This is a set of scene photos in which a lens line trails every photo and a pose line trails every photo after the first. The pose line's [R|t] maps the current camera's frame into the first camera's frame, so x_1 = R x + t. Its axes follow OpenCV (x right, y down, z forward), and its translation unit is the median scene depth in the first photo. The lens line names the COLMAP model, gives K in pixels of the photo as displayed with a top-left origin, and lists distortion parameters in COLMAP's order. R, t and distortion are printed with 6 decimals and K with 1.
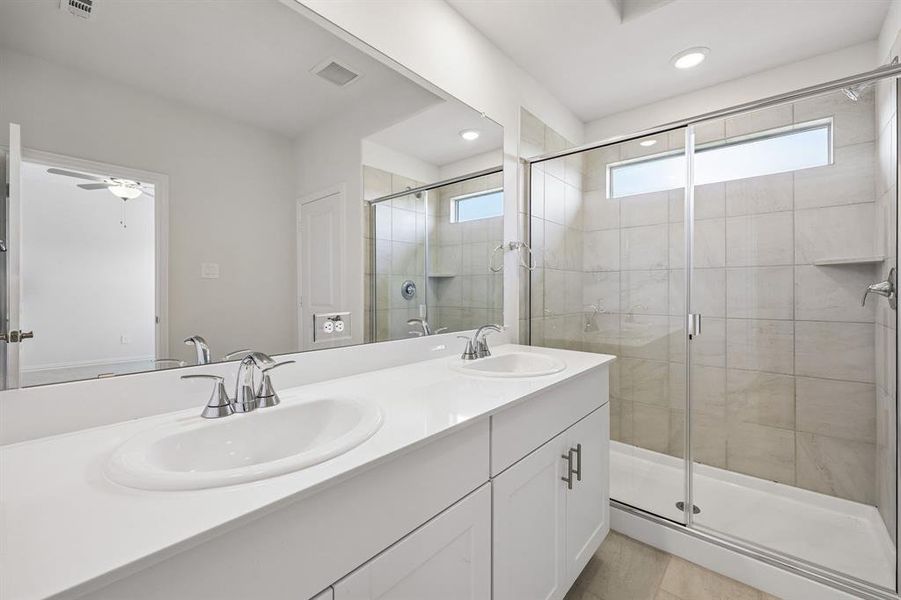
lens RADIAL K [[373.0, 0, 451.7], [0, 373.0, 288.3], [0, 0, 1]] dist [0.001526, 0.000361]
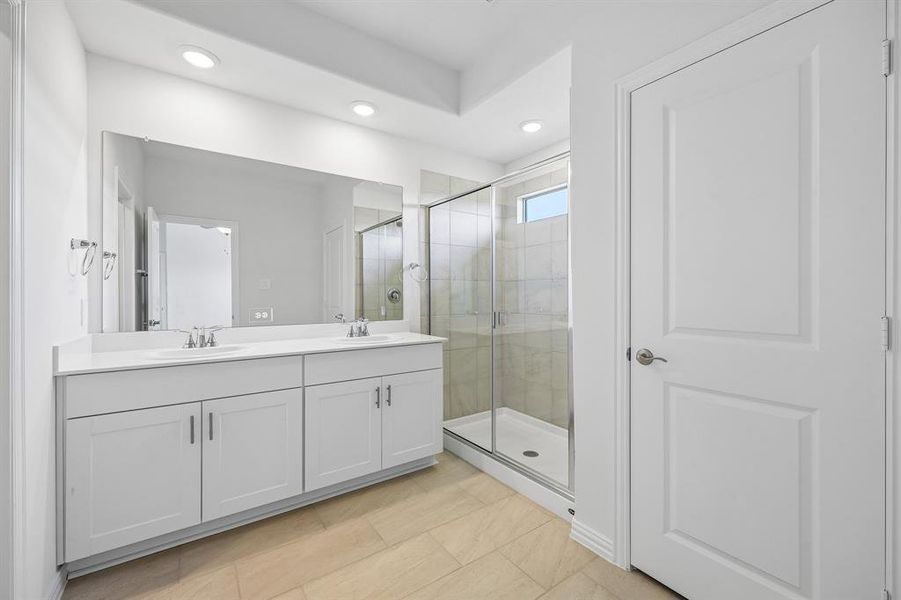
lens RADIAL K [[374.0, 0, 452.3], [0, 374.0, 292.1], [0, 0, 1]] dist [-0.000919, 0.000171]
pose [[0.970102, -0.006455, -0.242612, 0.662399], [0.005334, 0.999972, -0.005277, -0.000610], [0.242639, 0.003825, 0.970109, -0.387453]]
